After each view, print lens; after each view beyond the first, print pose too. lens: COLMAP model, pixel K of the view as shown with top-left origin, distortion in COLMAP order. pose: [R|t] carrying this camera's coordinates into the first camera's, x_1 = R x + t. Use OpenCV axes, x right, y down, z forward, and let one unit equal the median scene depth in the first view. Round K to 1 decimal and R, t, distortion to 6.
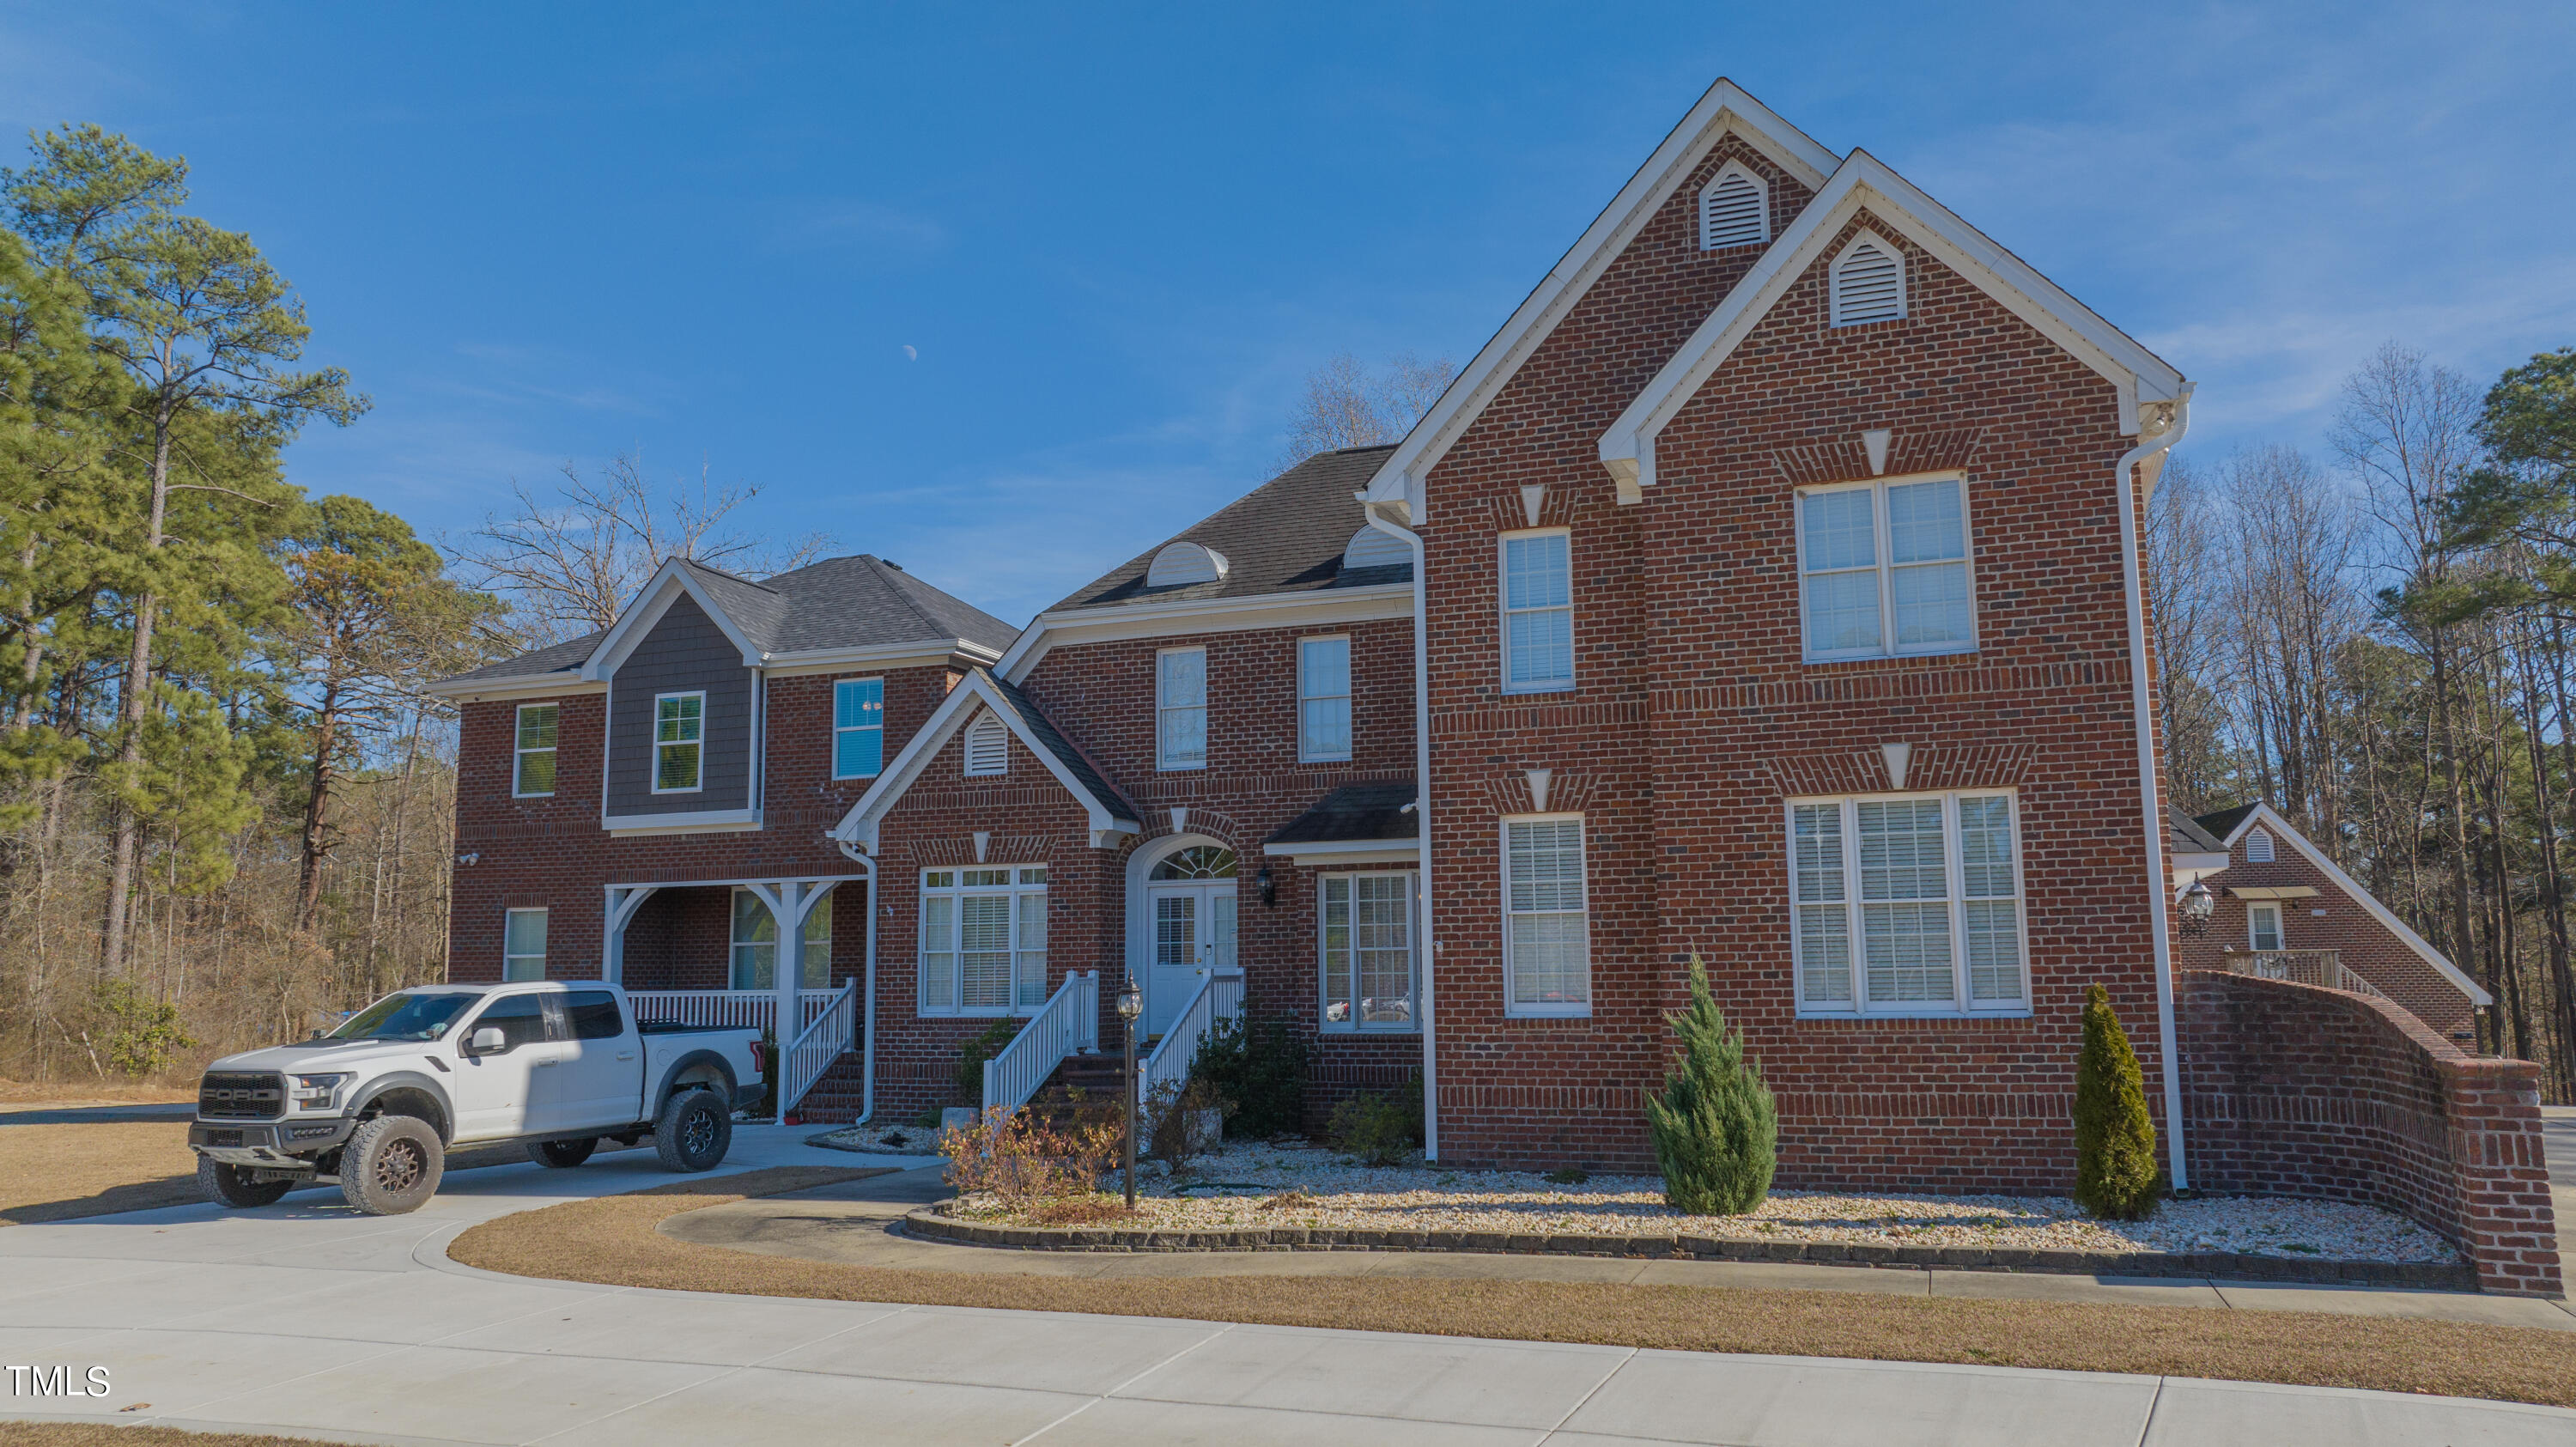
lens RADIAL K [[1836.0, 0, 1288.0], [0, 1836.0, 723.5], [0, 0, 1]] dist [-0.013581, -0.003215]
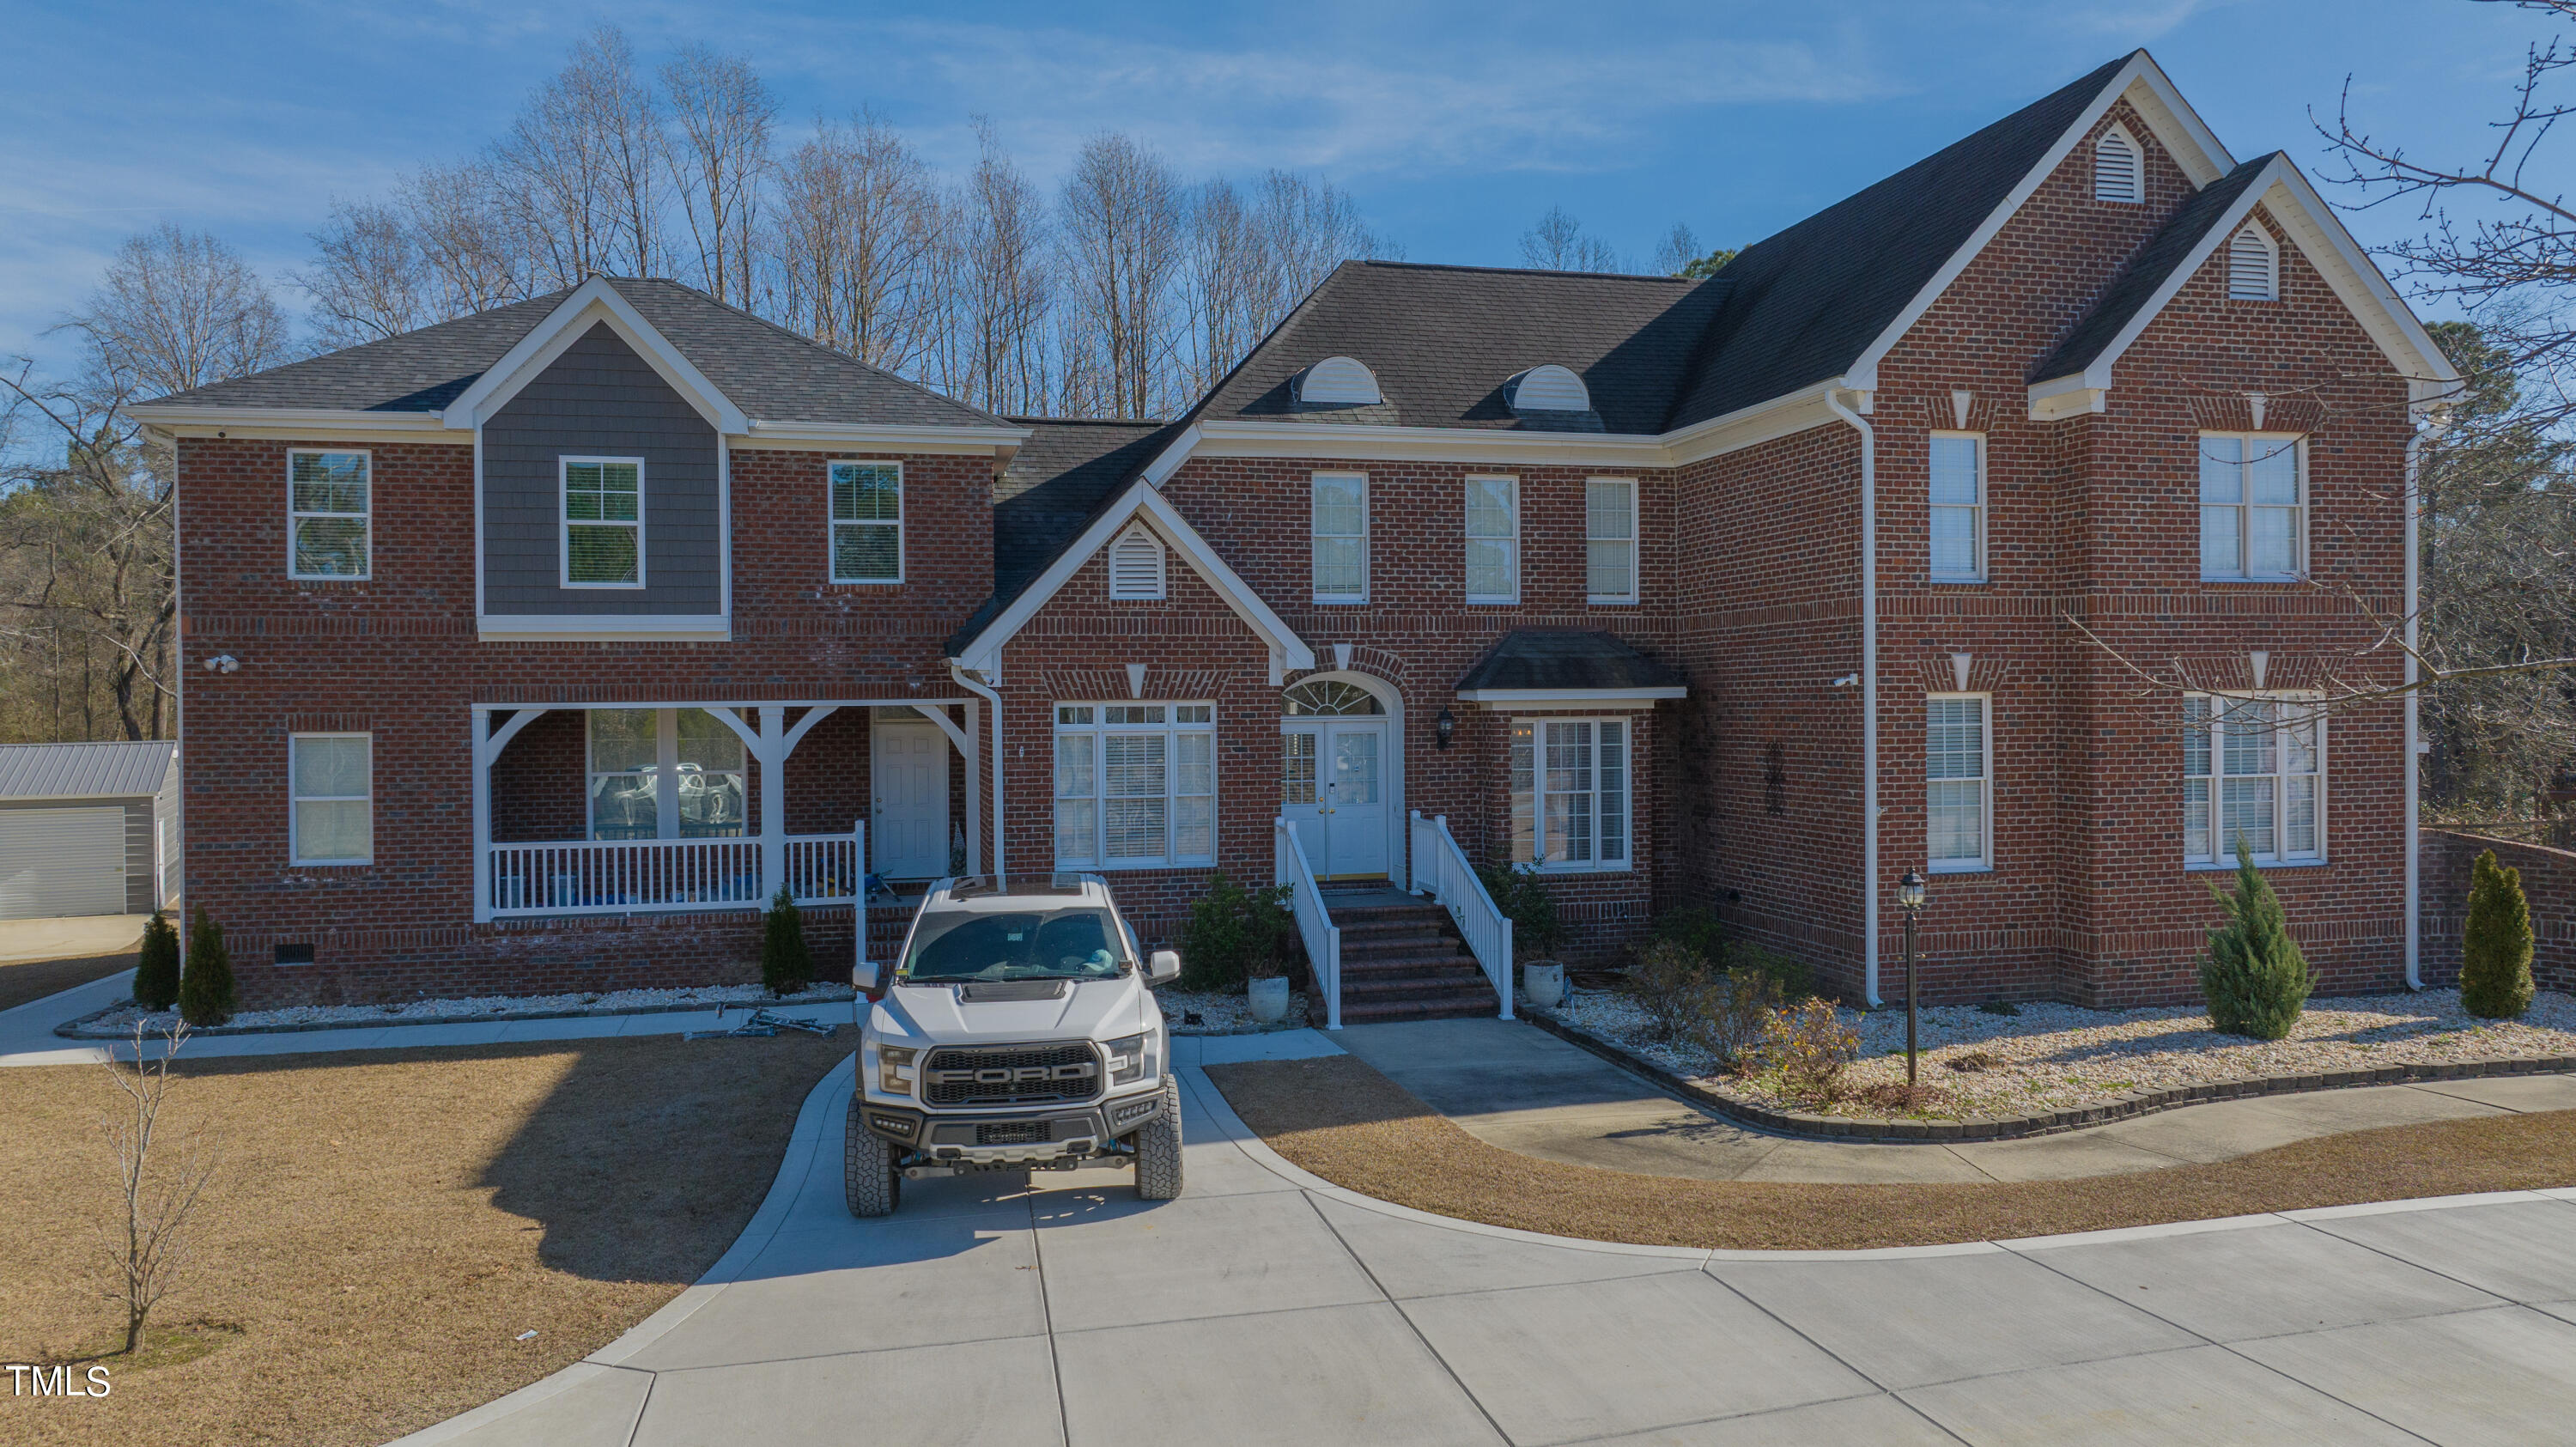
lens RADIAL K [[1836.0, 0, 1288.0], [0, 1836.0, 723.5], [0, 0, 1]] dist [-0.013581, -0.003215]
pose [[0.820822, -0.003218, 0.571175, -0.622589], [-0.080064, 0.989463, 0.120633, -0.025469], [-0.565545, -0.144749, 0.811915, 0.239568]]
